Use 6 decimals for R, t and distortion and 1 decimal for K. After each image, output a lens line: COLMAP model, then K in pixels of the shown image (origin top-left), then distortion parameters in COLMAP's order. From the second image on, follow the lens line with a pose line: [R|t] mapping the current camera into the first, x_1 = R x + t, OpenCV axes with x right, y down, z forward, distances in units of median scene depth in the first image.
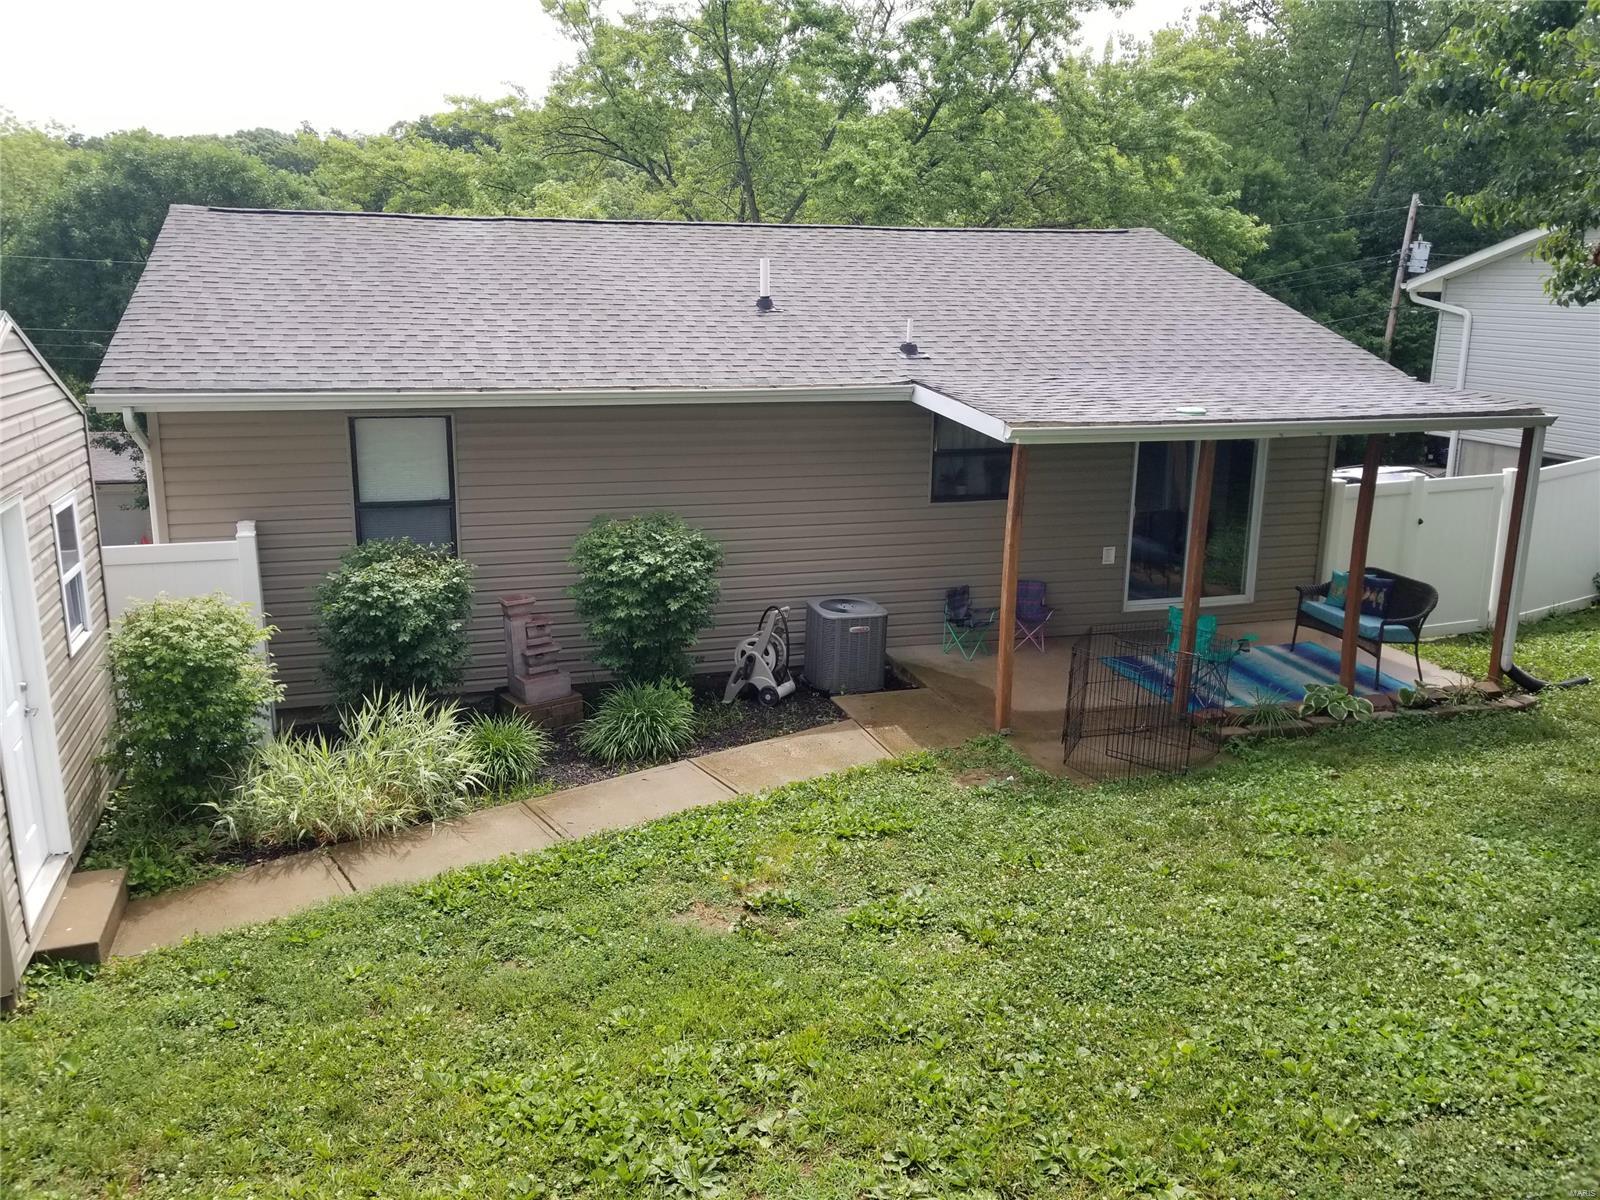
lens RADIAL K [[1273.0, 0, 735.3], [0, 1273.0, 589.2], [0, 0, 1]] dist [0.038603, -0.054985]
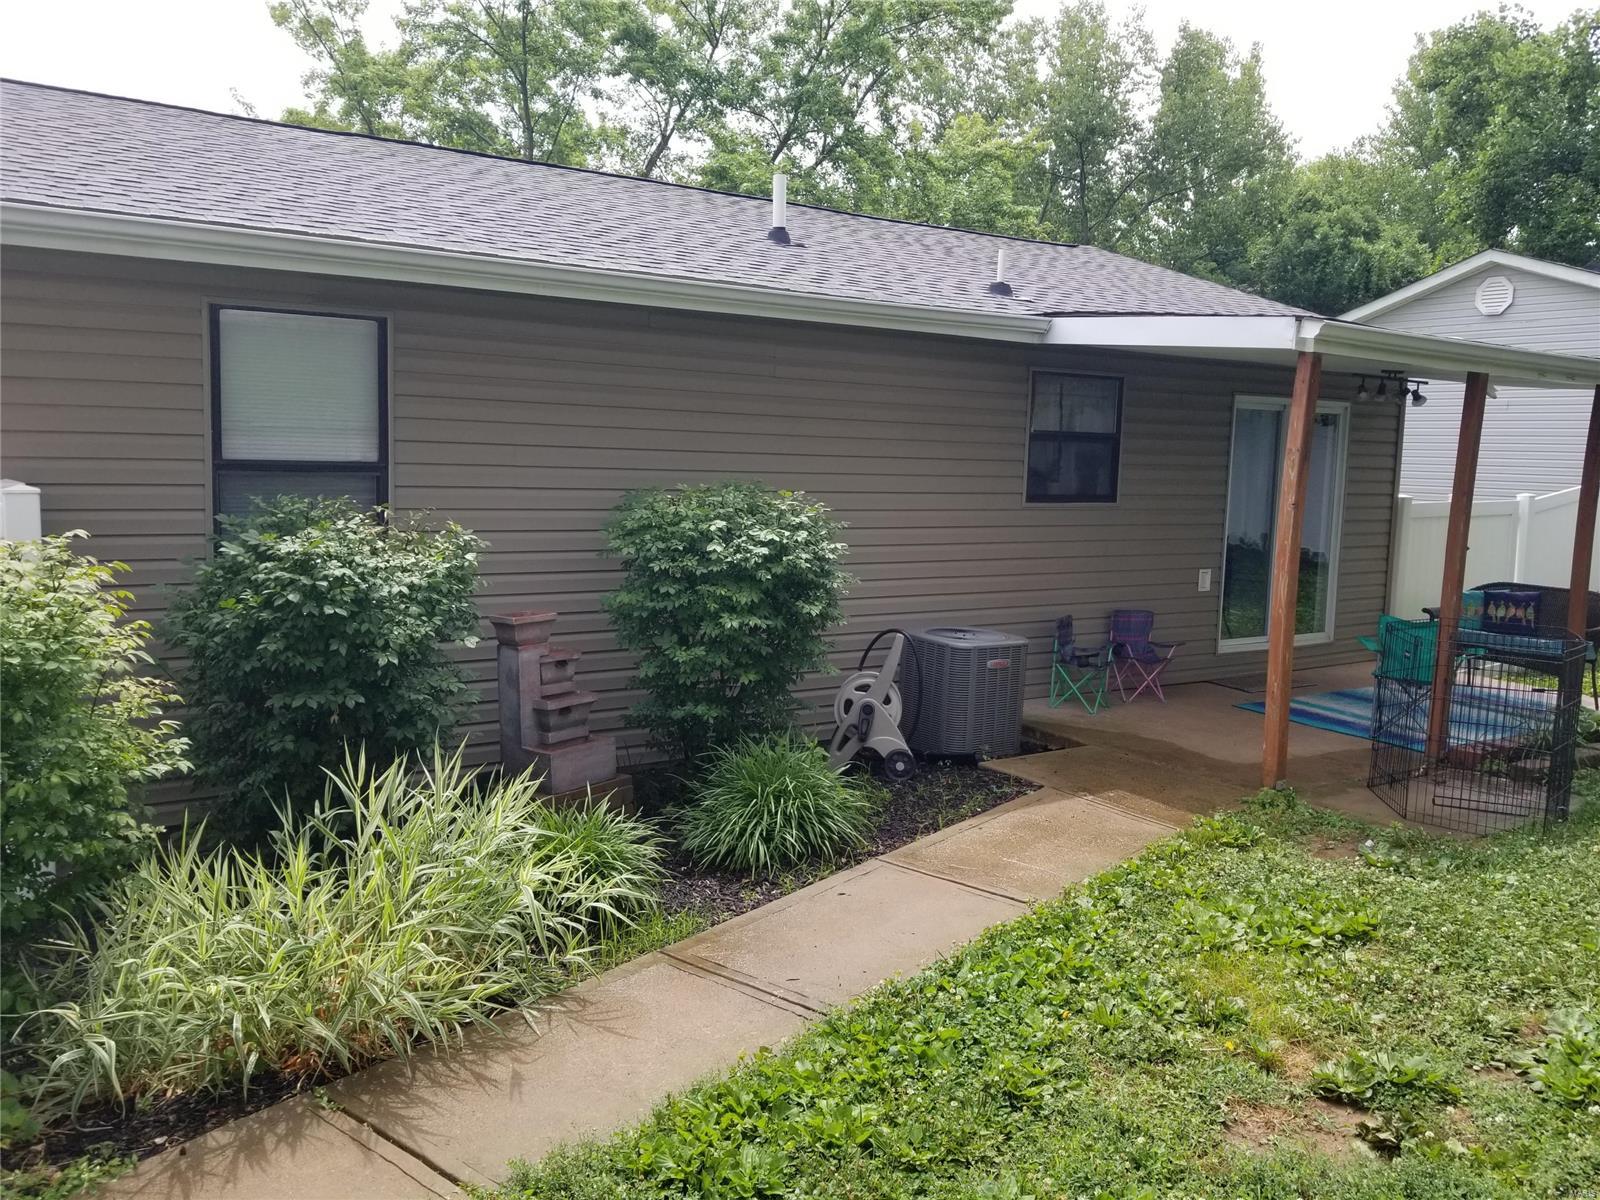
lens RADIAL K [[1292.2, 0, 806.7], [0, 1292.2, 567.8], [0, 0, 1]] dist [0.051360, -0.060809]
pose [[0.948324, -0.011625, 0.317091, -0.258149], [0.057981, 0.988852, -0.137151, 0.081940], [-0.311962, 0.148449, 0.938426, 0.432049]]
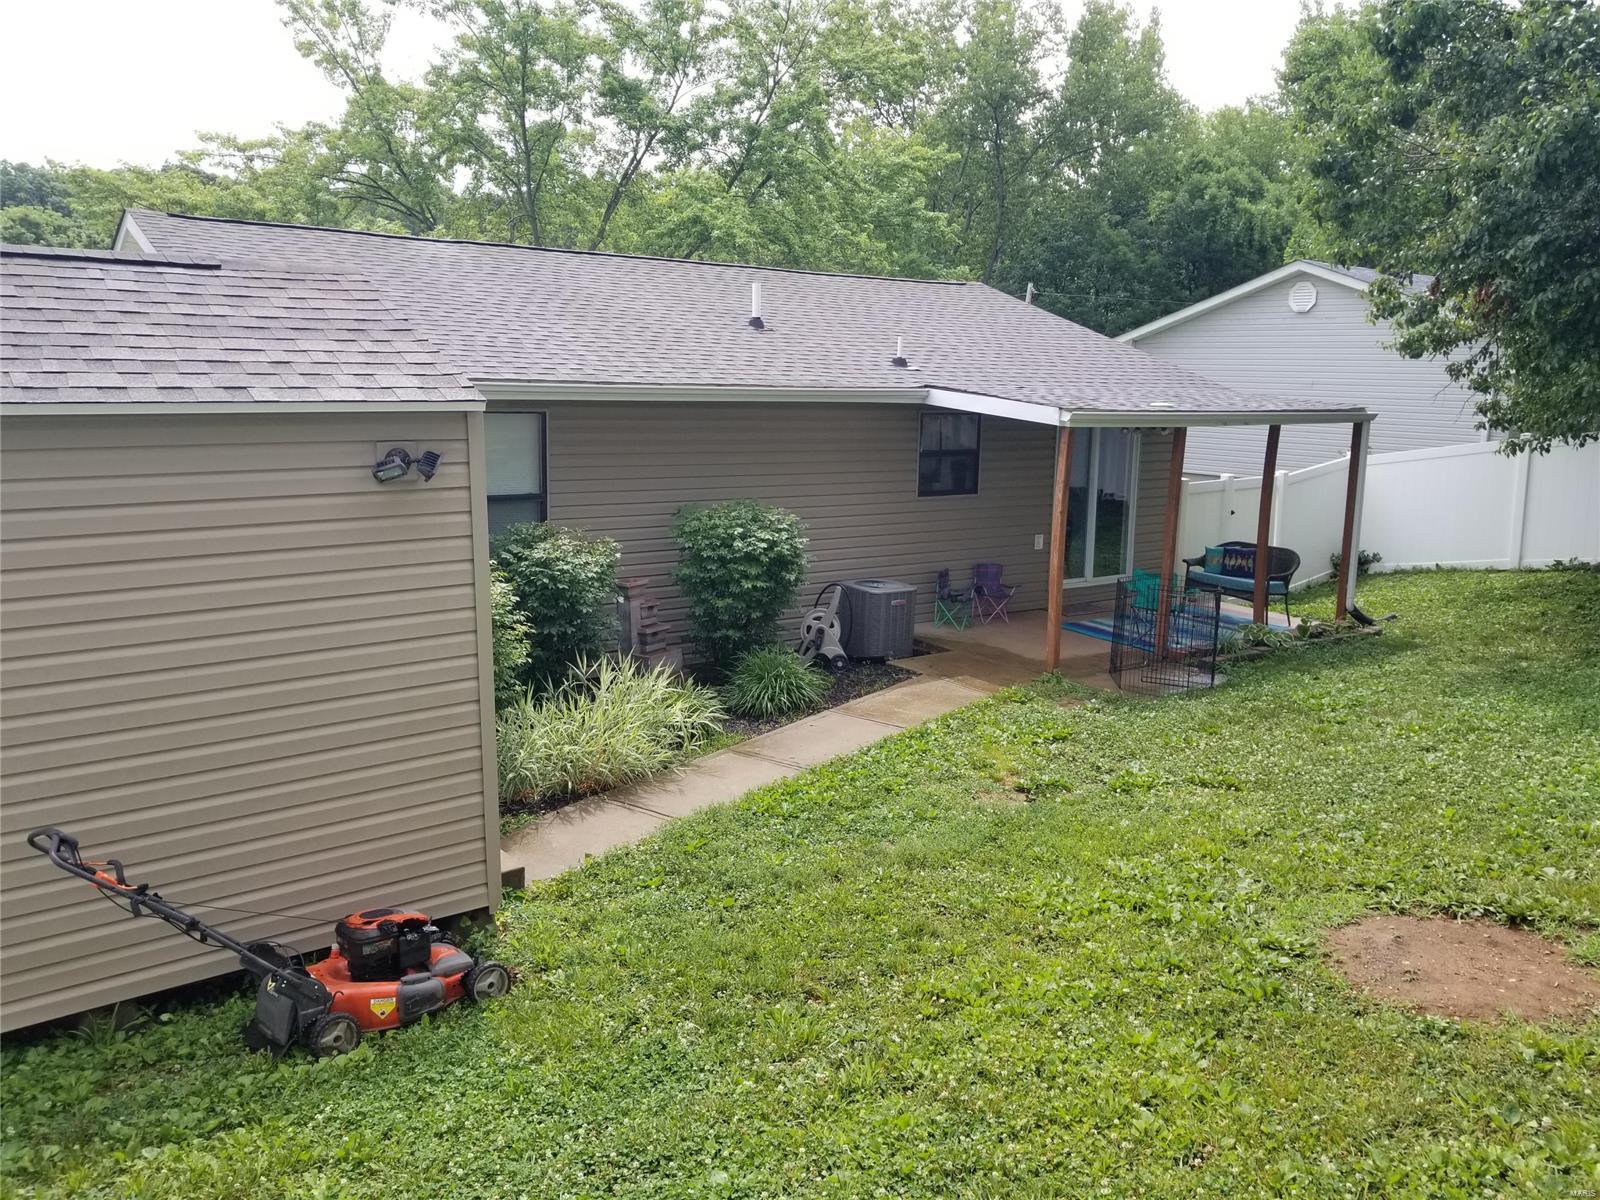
lens RADIAL K [[1281.1, 0, 776.7], [0, 1281.1, 594.1], [0, 0, 1]] dist [0.079274, -0.164714]
pose [[0.937765, -0.046928, 0.344086, -0.462699], [0.068822, 0.996289, -0.051690, 0.088359], [-0.340383, 0.072154, 0.937514, -0.040223]]
